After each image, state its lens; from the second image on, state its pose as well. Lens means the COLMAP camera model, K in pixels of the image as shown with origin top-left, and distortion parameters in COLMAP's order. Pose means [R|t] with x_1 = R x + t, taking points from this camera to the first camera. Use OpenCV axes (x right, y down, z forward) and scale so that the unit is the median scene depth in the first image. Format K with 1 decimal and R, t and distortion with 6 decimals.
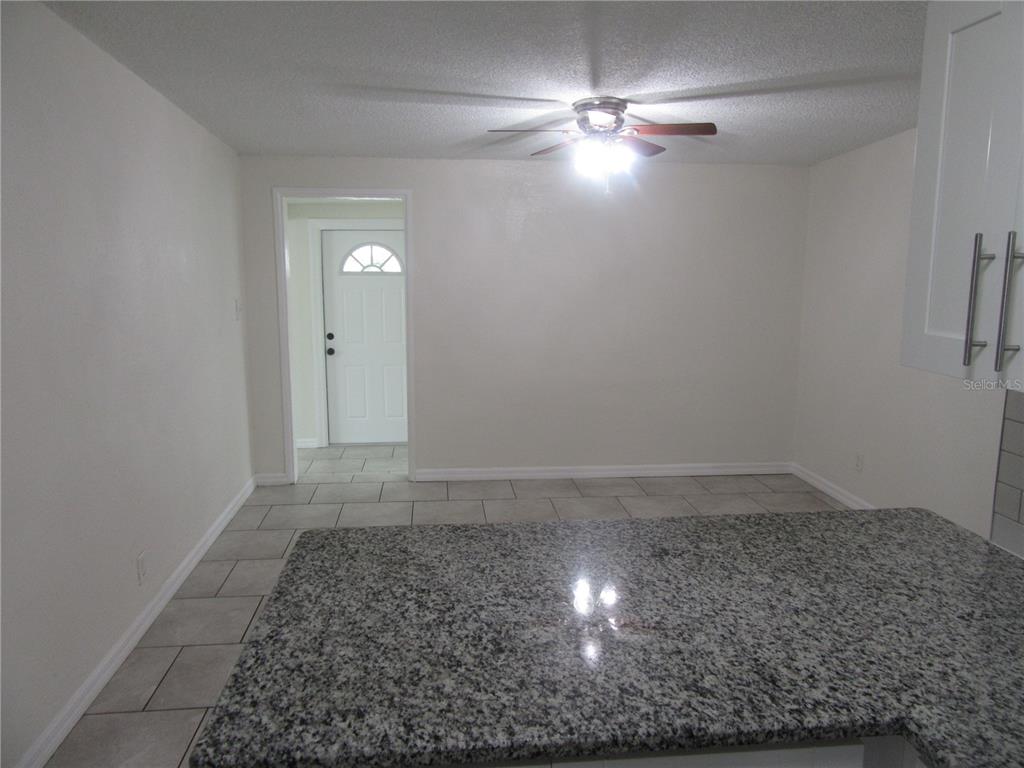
lens RADIAL K [[759.9, 0, 510.7], [0, 759.9, 383.5], [0, 0, 1]] dist [-0.017797, 0.019317]
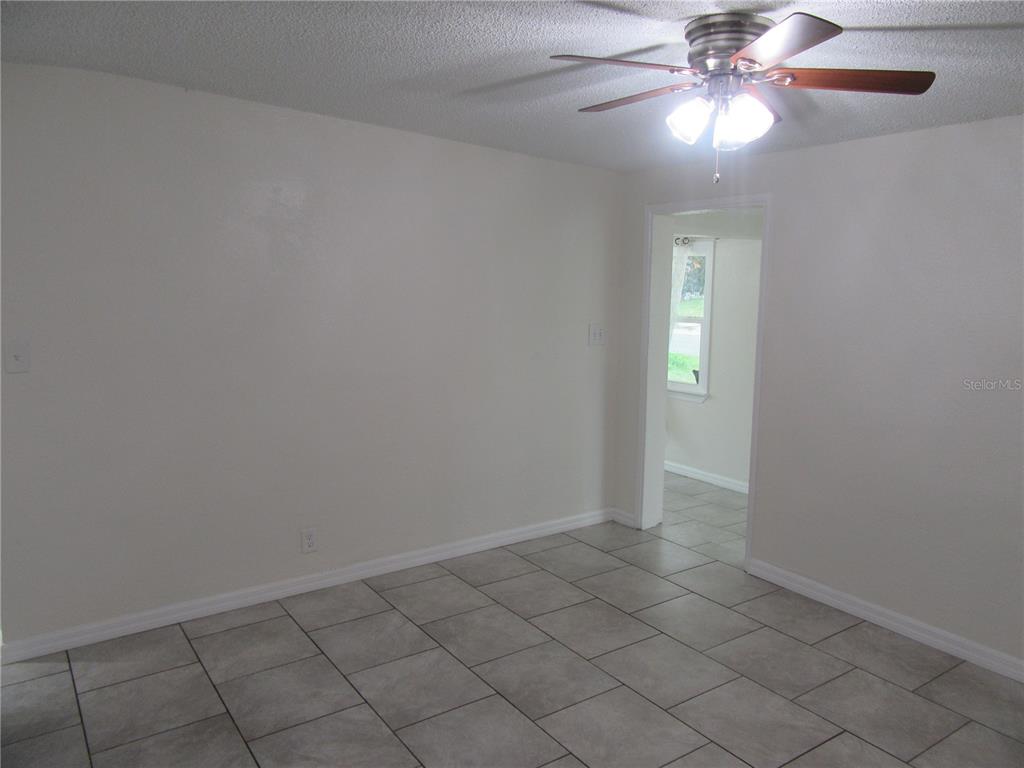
lens RADIAL K [[759.9, 0, 511.6], [0, 759.9, 382.8], [0, 0, 1]] dist [-0.017797, 0.019317]
pose [[0.472936, 0.126794, -0.871926, 0.954140], [-0.142854, 0.987533, 0.066120, -0.185719], [0.869439, 0.093288, 0.485153, 0.911776]]
